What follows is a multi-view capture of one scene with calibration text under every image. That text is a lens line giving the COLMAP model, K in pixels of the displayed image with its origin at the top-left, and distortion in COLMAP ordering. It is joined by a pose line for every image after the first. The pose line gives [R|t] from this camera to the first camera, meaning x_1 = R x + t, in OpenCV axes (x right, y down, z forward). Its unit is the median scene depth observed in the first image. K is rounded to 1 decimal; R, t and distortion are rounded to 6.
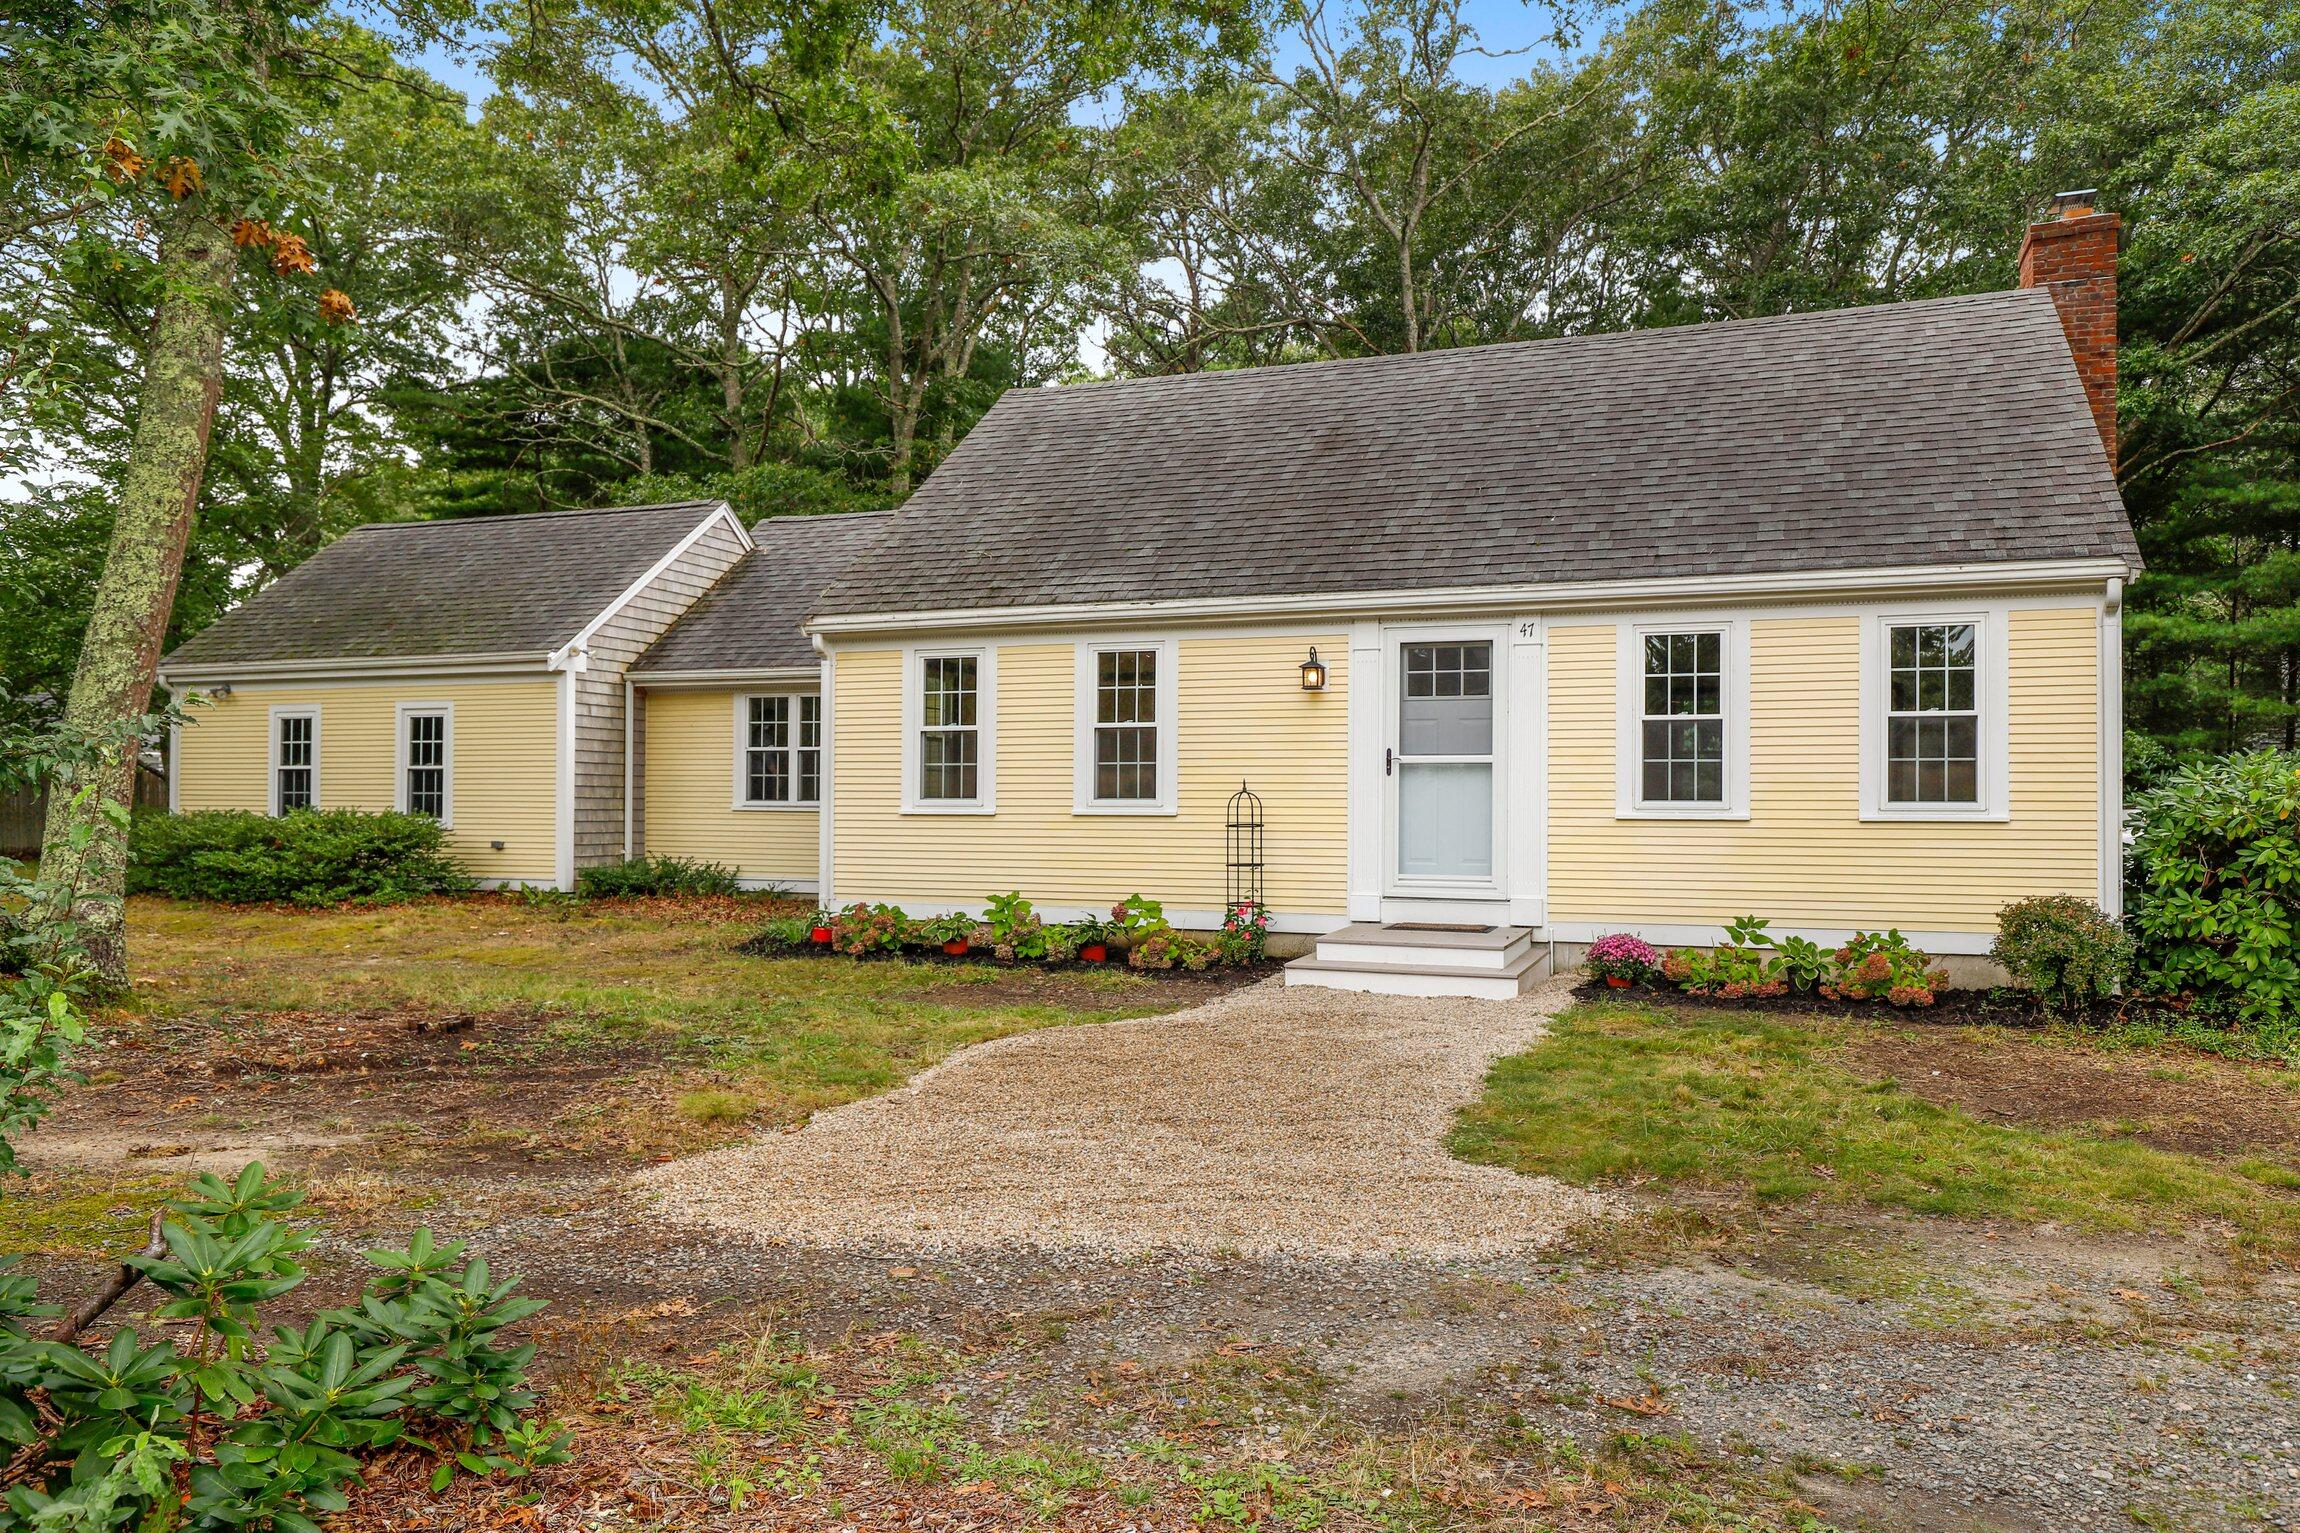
lens RADIAL K [[1664.1, 0, 1146.8], [0, 1664.1, 772.8], [0, 0, 1]] dist [0.008907, -0.000668]
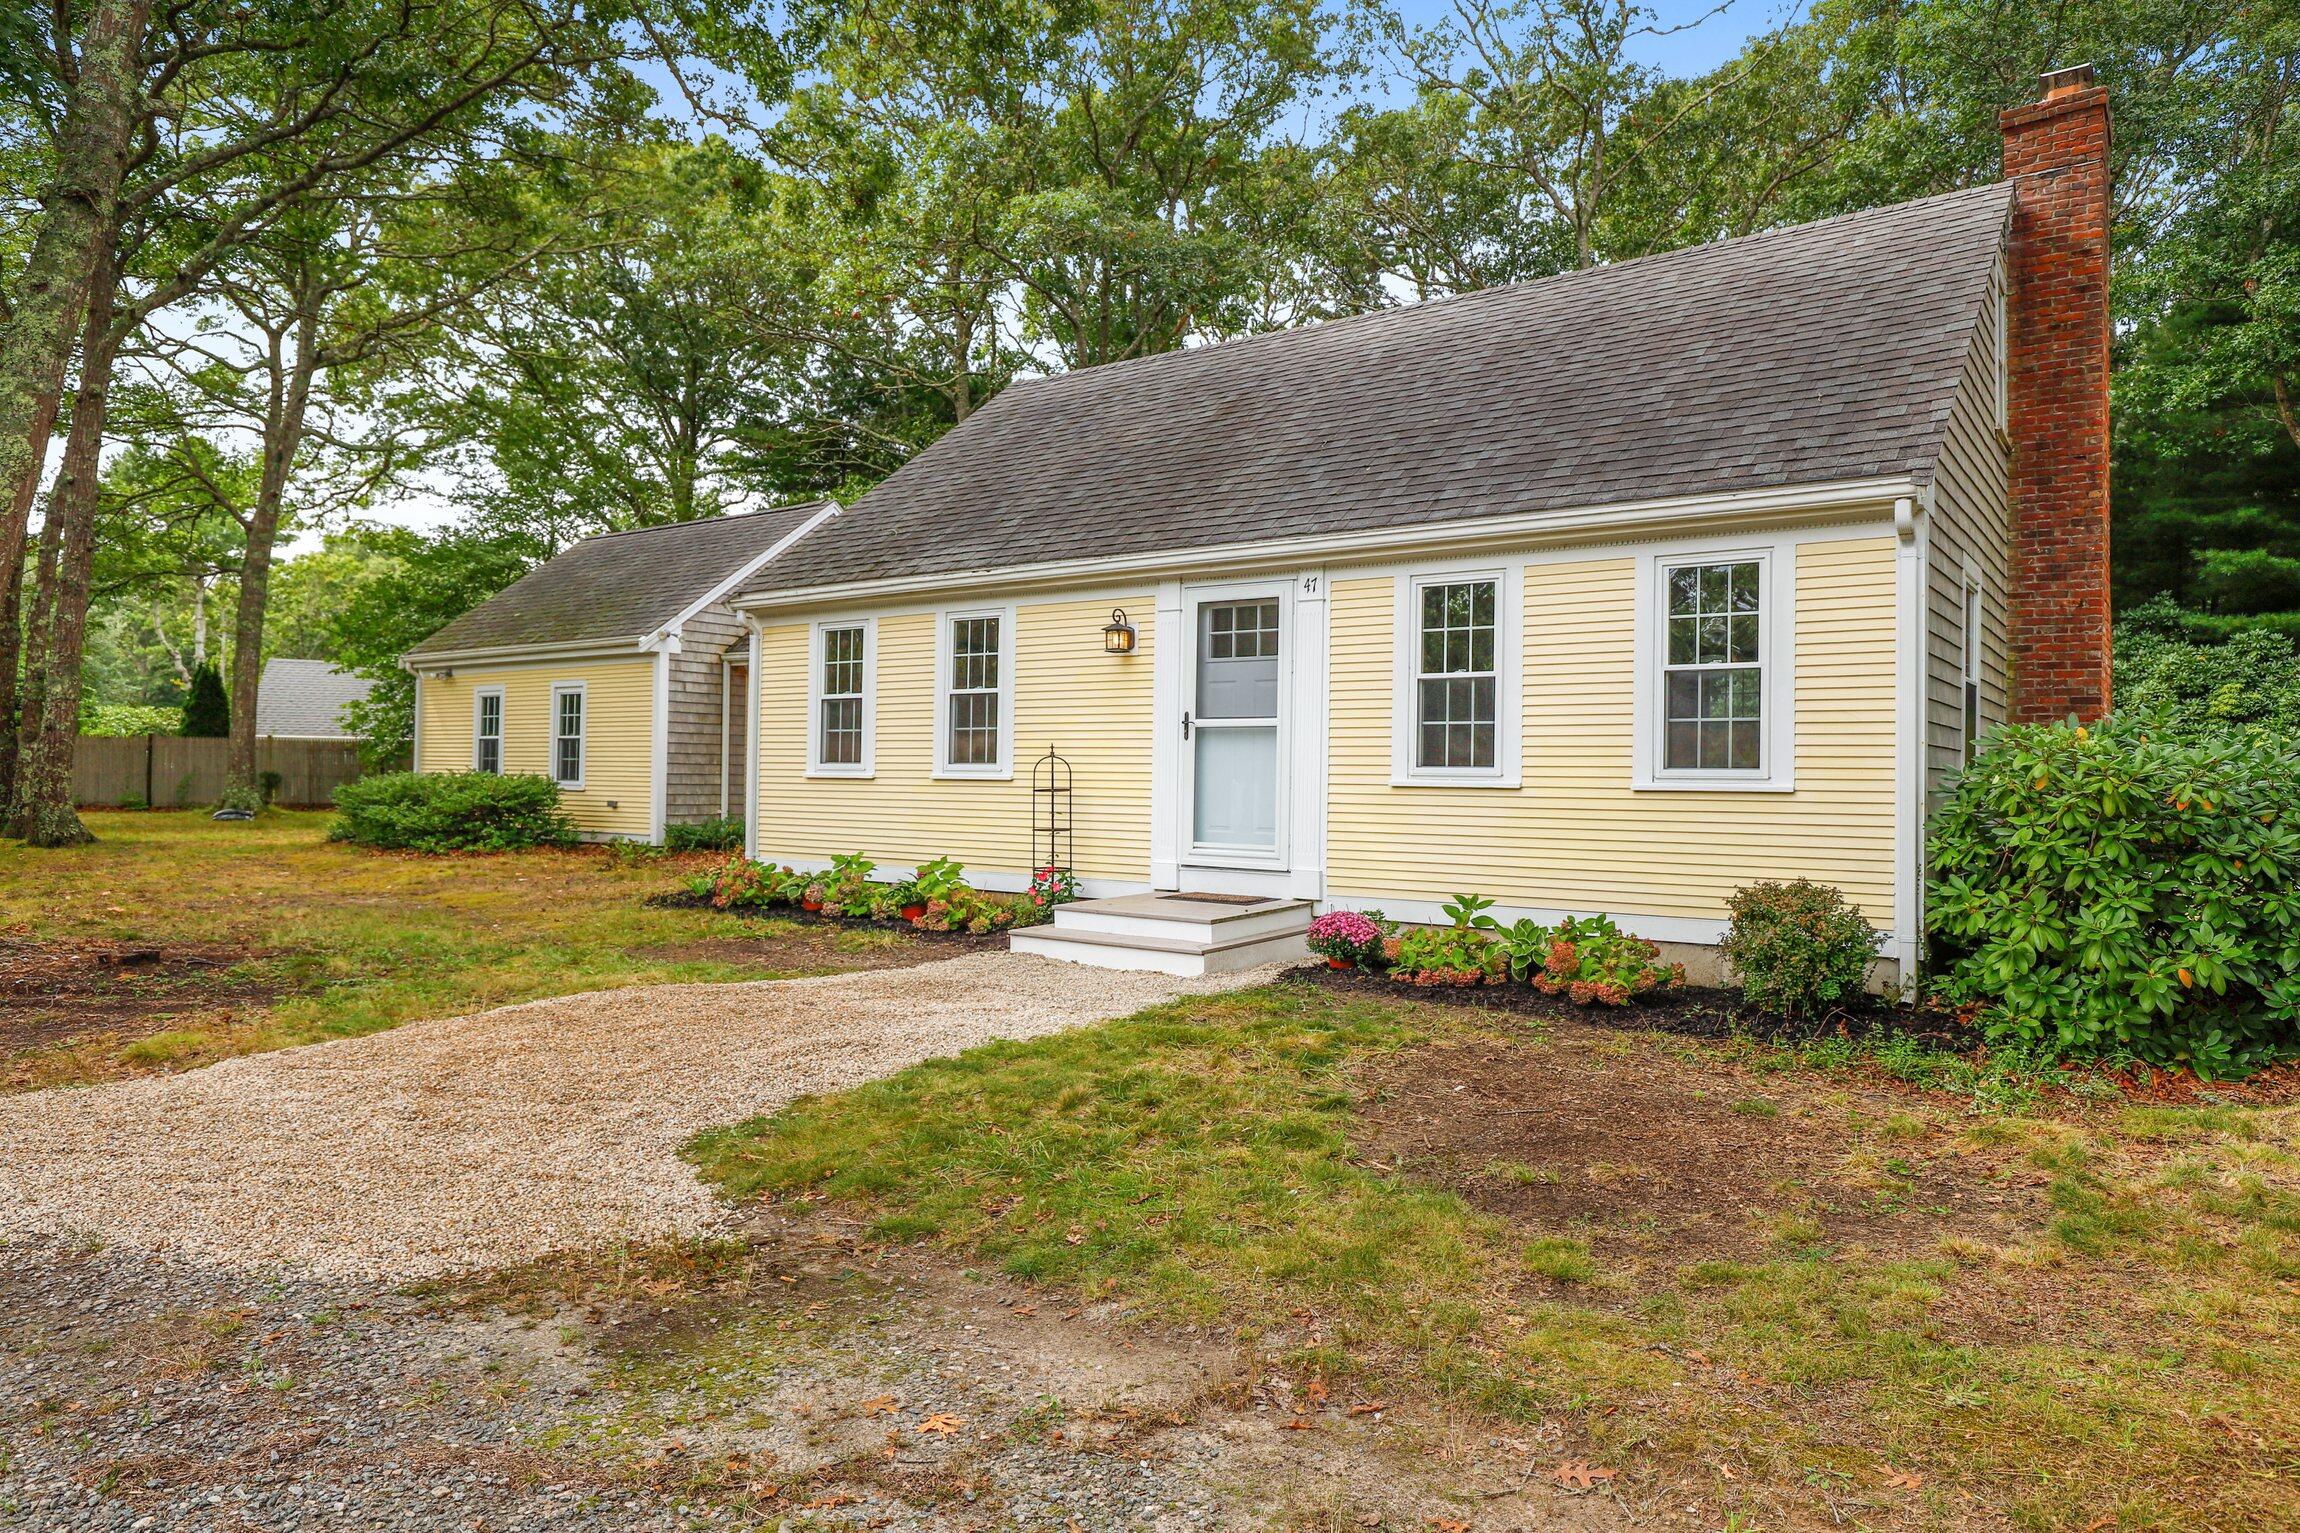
lens RADIAL K [[1468.8, 0, 1152.6], [0, 1468.8, 743.4], [0, 0, 1]] dist [-0.002593, 0.001000]
pose [[0.965478, 0.001156, -0.260480, 0.349689], [-0.002600, 0.999983, -0.005200, 0.008319], [0.260470, 0.005698, 0.965465, 0.168732]]
